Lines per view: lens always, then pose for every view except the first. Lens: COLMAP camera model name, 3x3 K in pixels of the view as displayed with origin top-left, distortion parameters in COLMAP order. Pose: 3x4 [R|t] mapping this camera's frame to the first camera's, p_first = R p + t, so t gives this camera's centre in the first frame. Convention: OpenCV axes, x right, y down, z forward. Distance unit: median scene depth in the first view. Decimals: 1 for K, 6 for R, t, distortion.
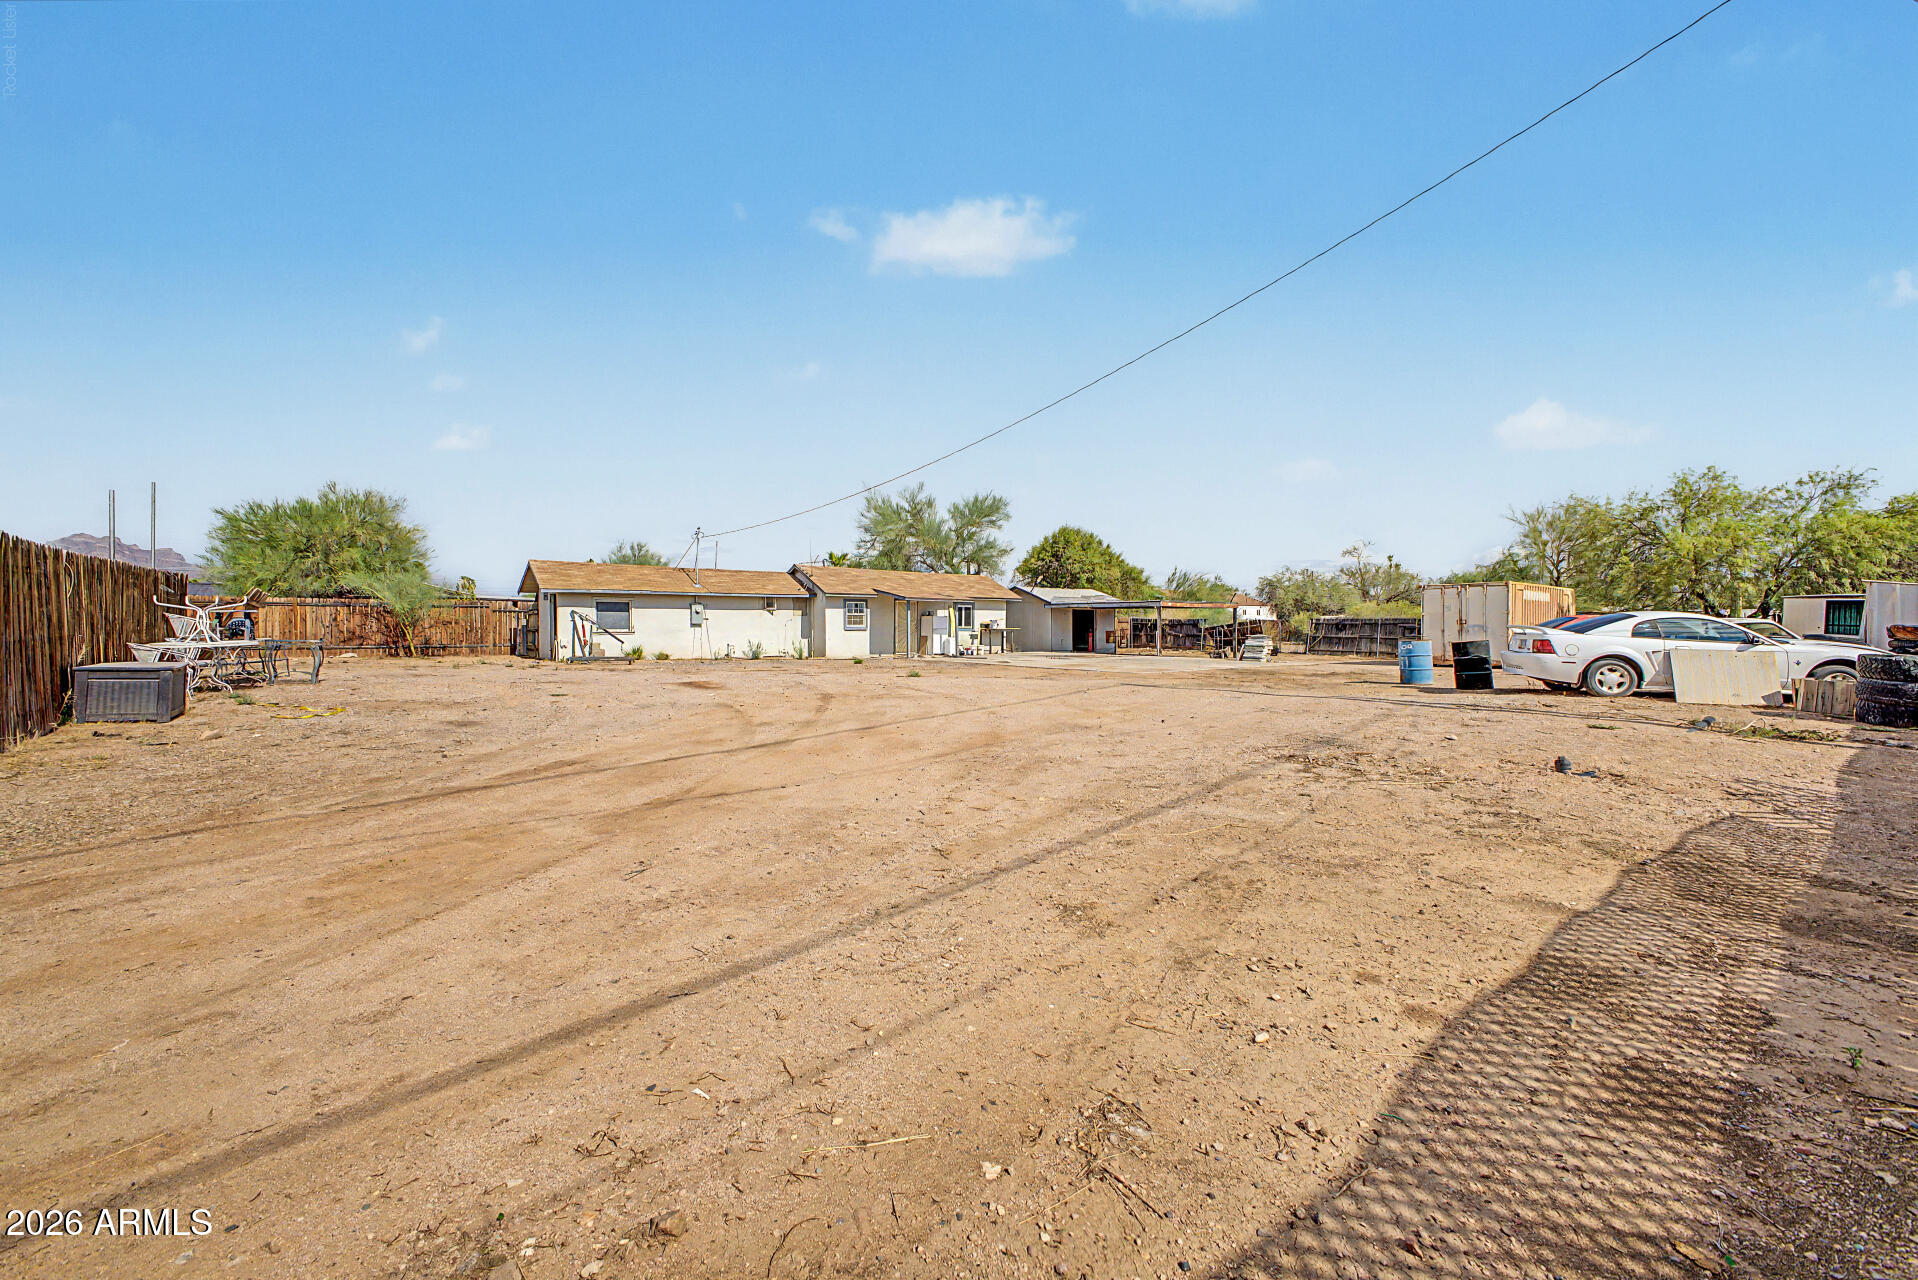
lens RADIAL K [[757.6, 0, 952.7], [0, 757.6, 637.6], [0, 0, 1]] dist [0.004036, -0.000128]
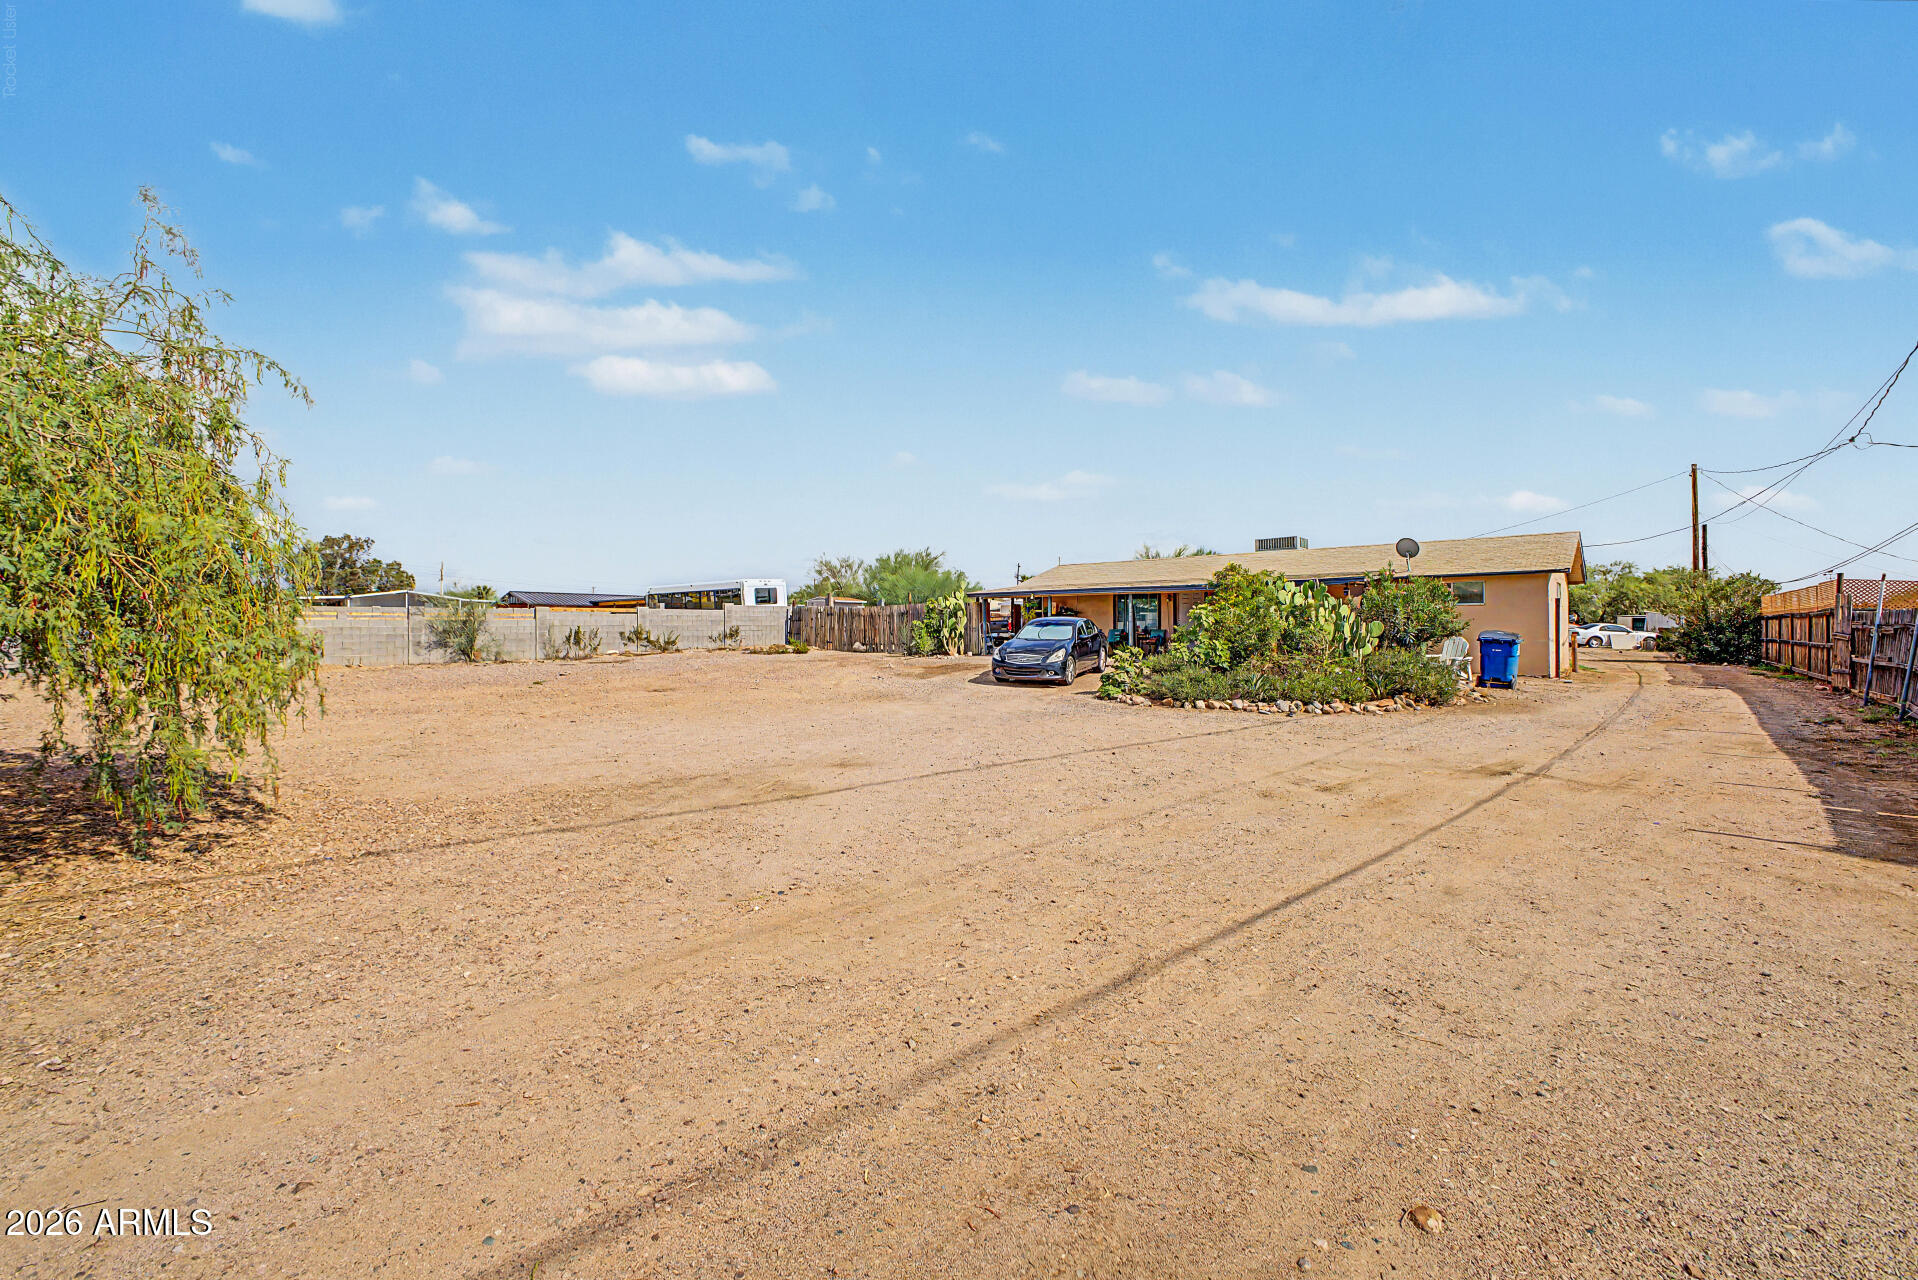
lens RADIAL K [[757.6, 0, 946.7], [0, 757.6, 634.1], [0, 0, 1]] dist [0.004036, -0.000128]
pose [[0.985609, -0.004674, 0.168978, -2.753548], [0.005095, 0.999985, -0.002059, 0.006968], [-0.168965, 0.002890, 0.985618, -2.023193]]
